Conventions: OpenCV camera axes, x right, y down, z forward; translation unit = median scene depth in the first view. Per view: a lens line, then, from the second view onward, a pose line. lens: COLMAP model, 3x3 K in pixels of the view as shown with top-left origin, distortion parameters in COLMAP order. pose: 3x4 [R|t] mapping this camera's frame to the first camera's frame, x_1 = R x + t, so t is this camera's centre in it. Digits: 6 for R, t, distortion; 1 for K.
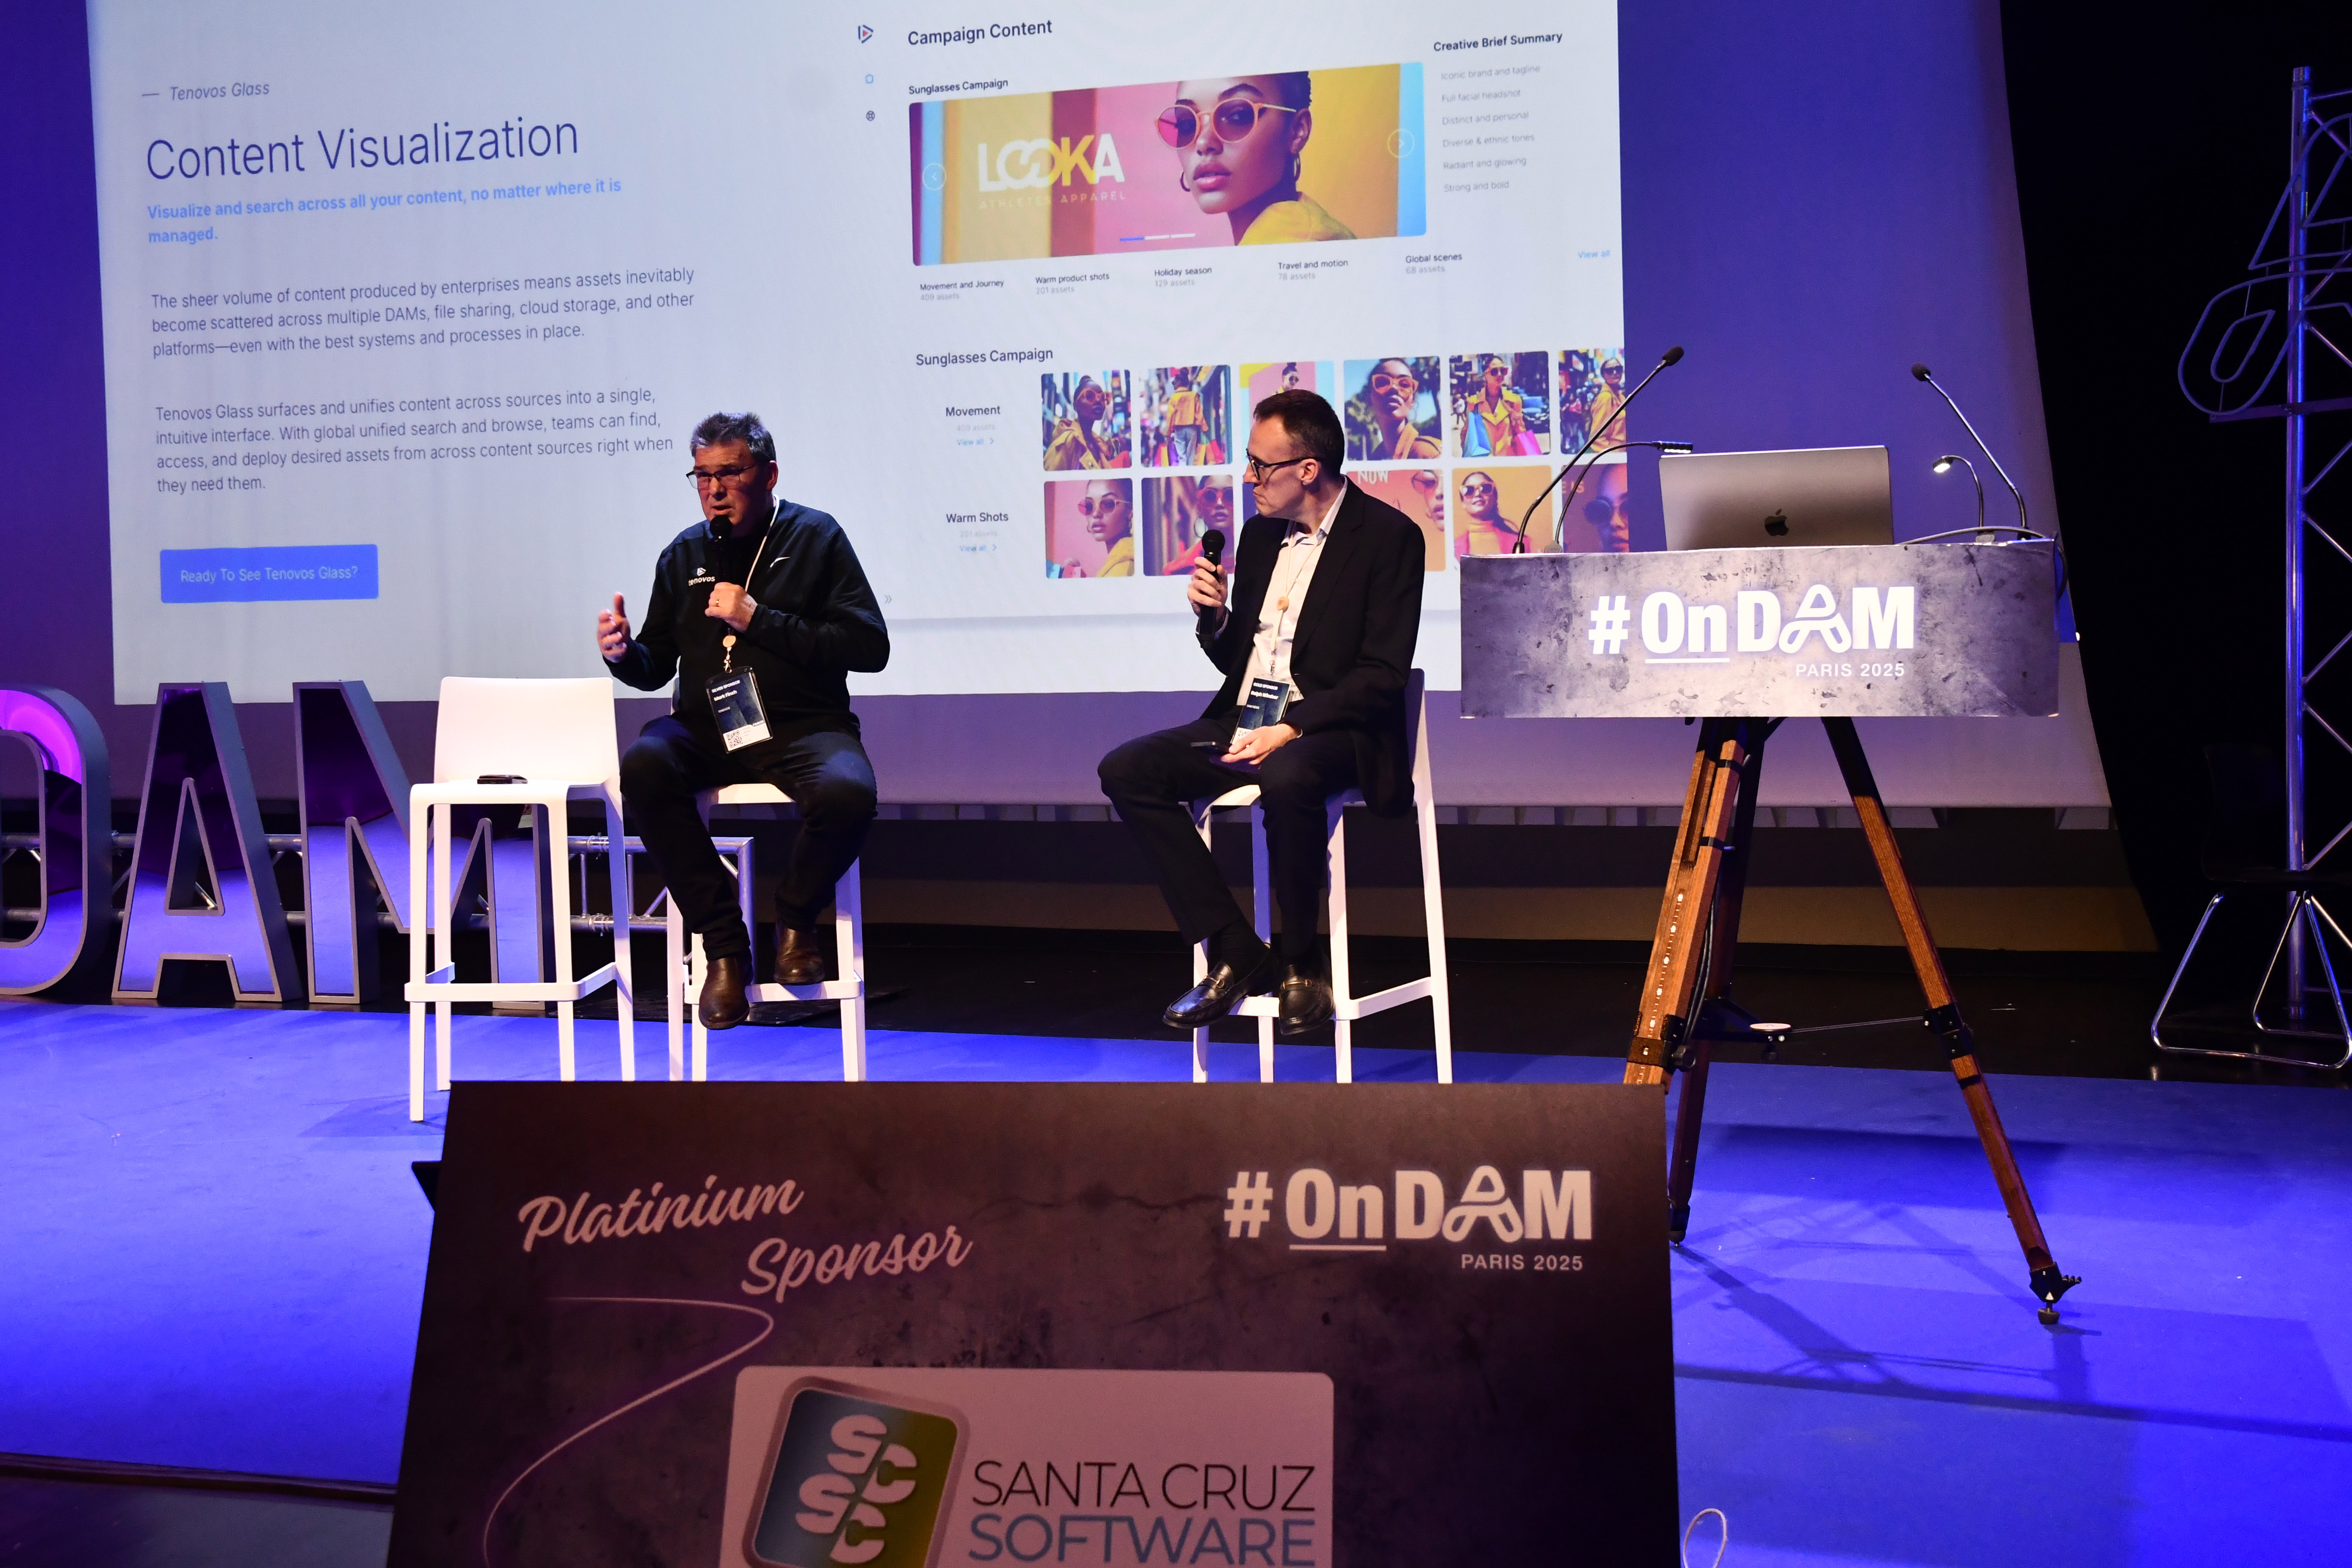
lens RADIAL K [[3042.4, 0, 1150.3], [0, 3042.4, 794.3], [0, 0, 1]] dist [0.116215, 0.000000]
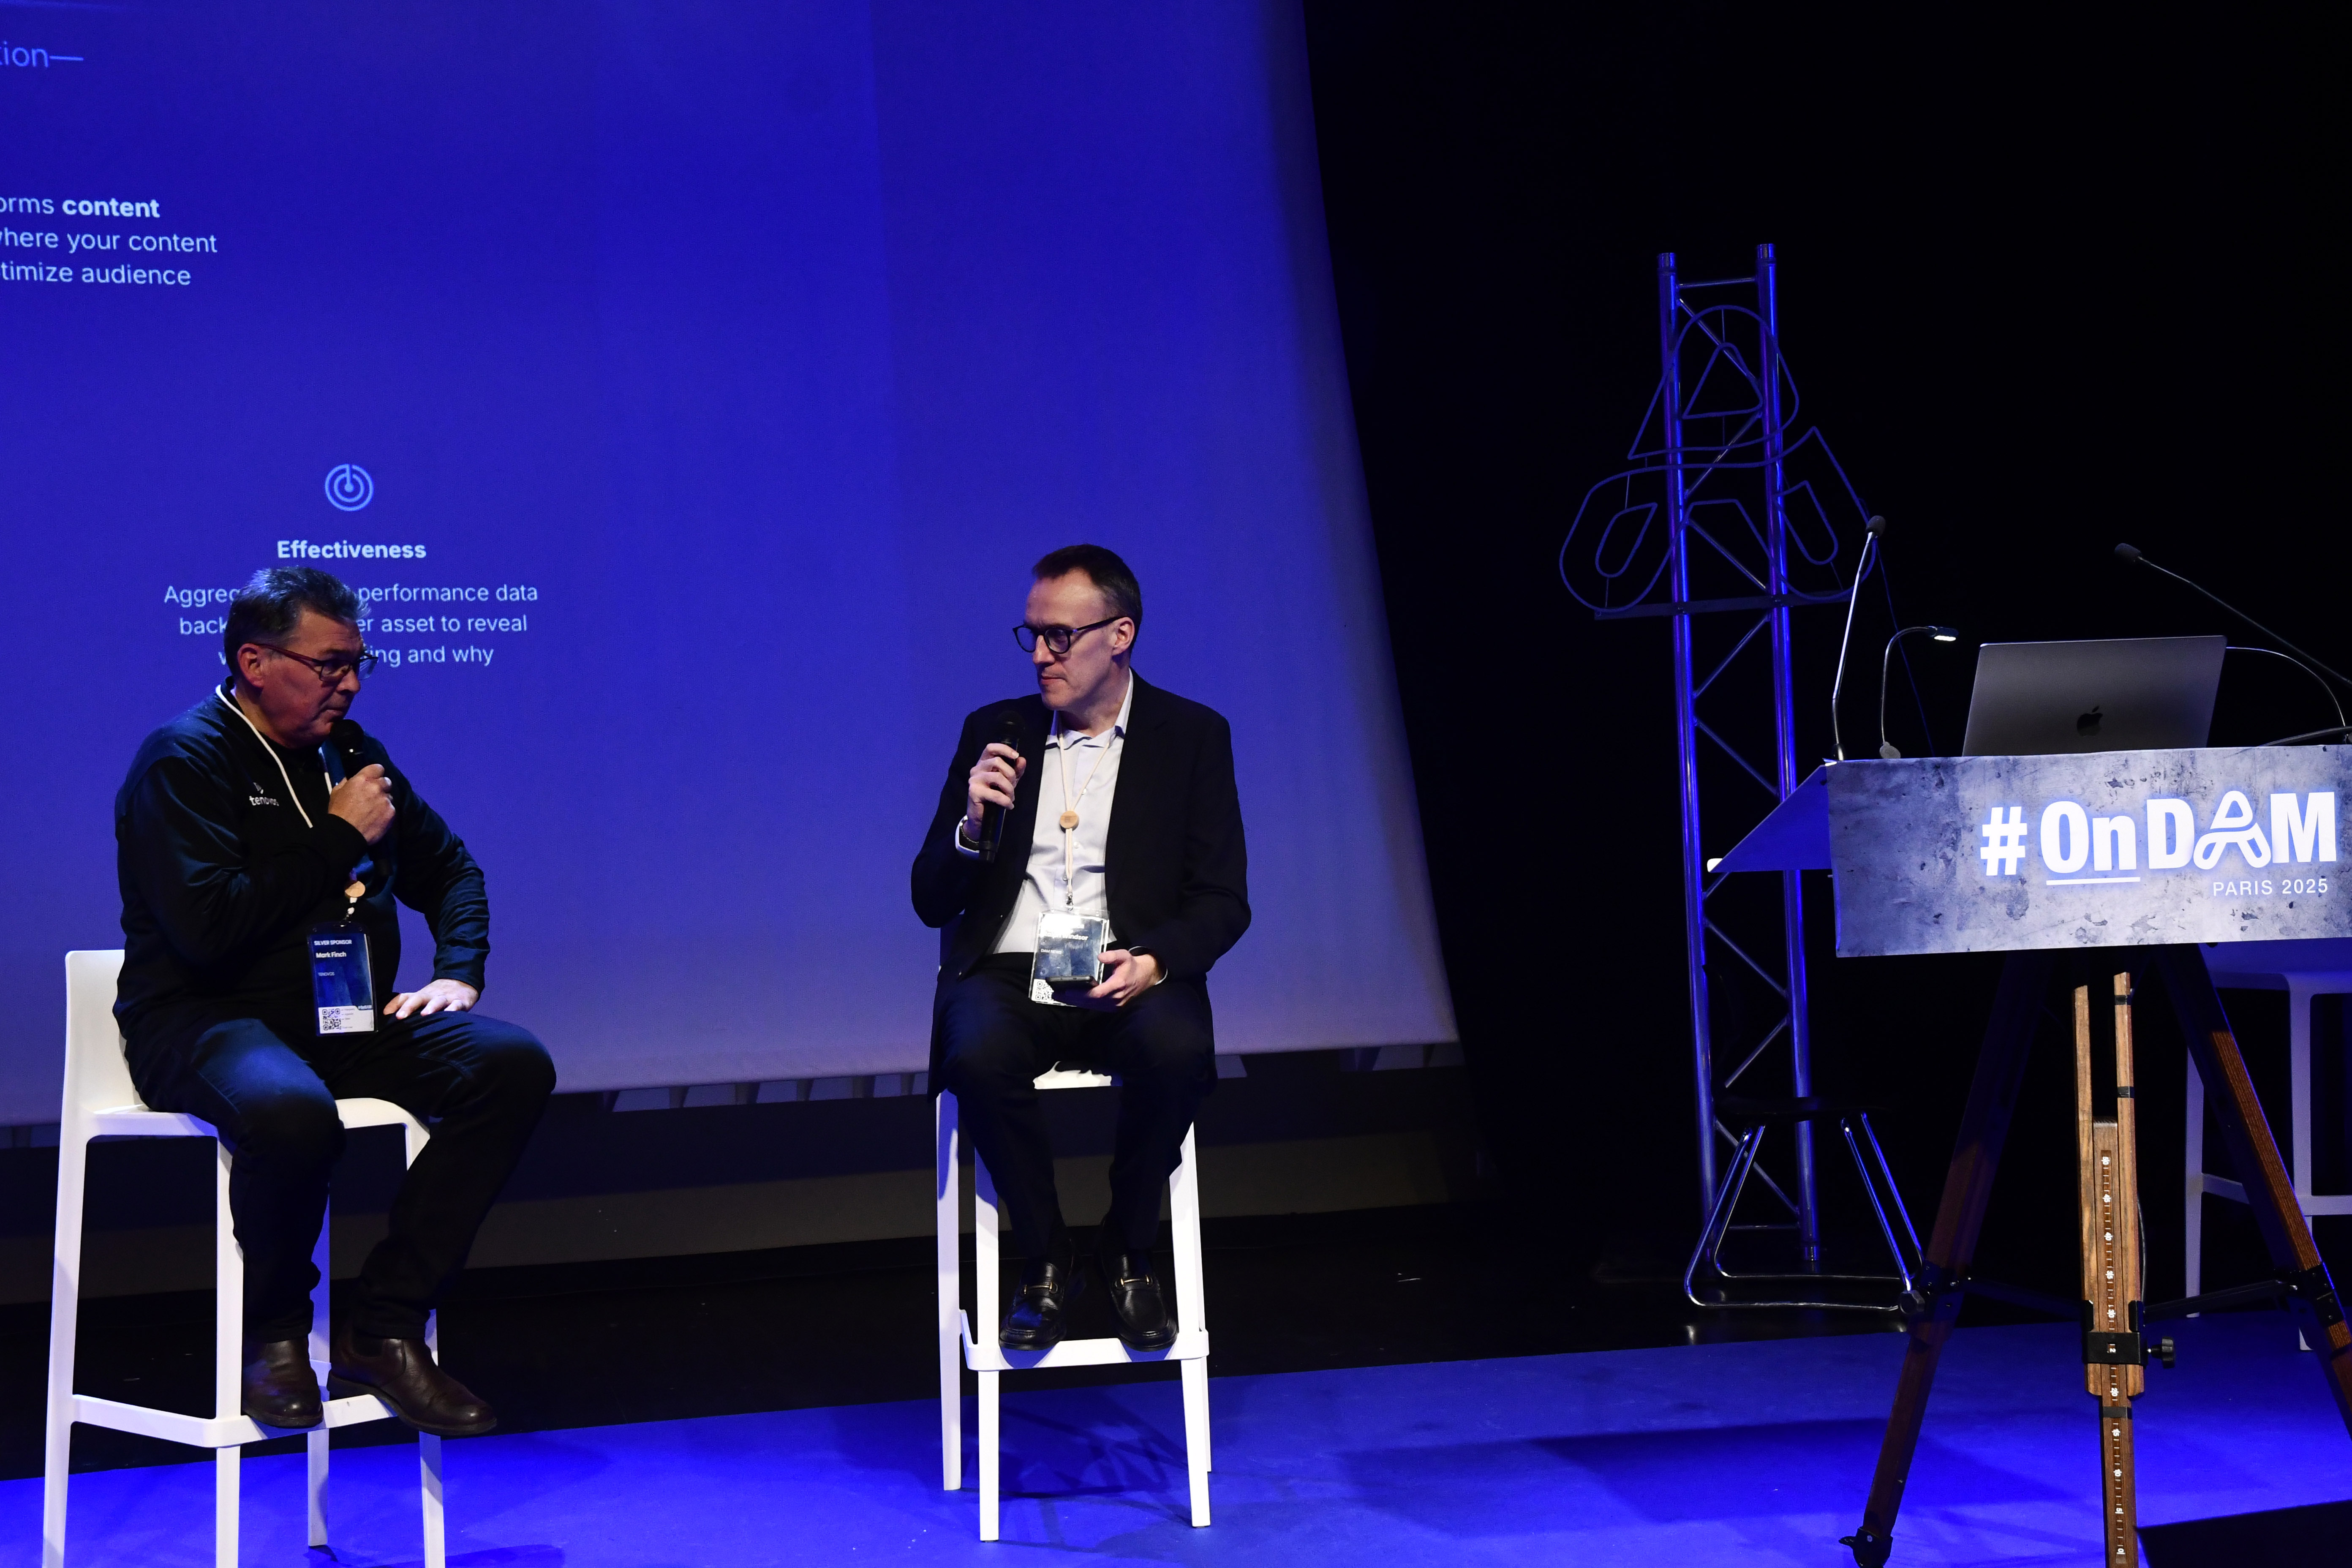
lens RADIAL K [[3612.4, 0, 1198.3], [0, 3612.4, 777.3], [0, 0, 1]] dist [0.290545, 0.000000]
pose [[0.827712, -0.008583, 0.561088, -0.605317], [0.051122, 0.996878, -0.060165, -0.023122], [-0.558820, 0.078483, 0.825567, 0.279634]]
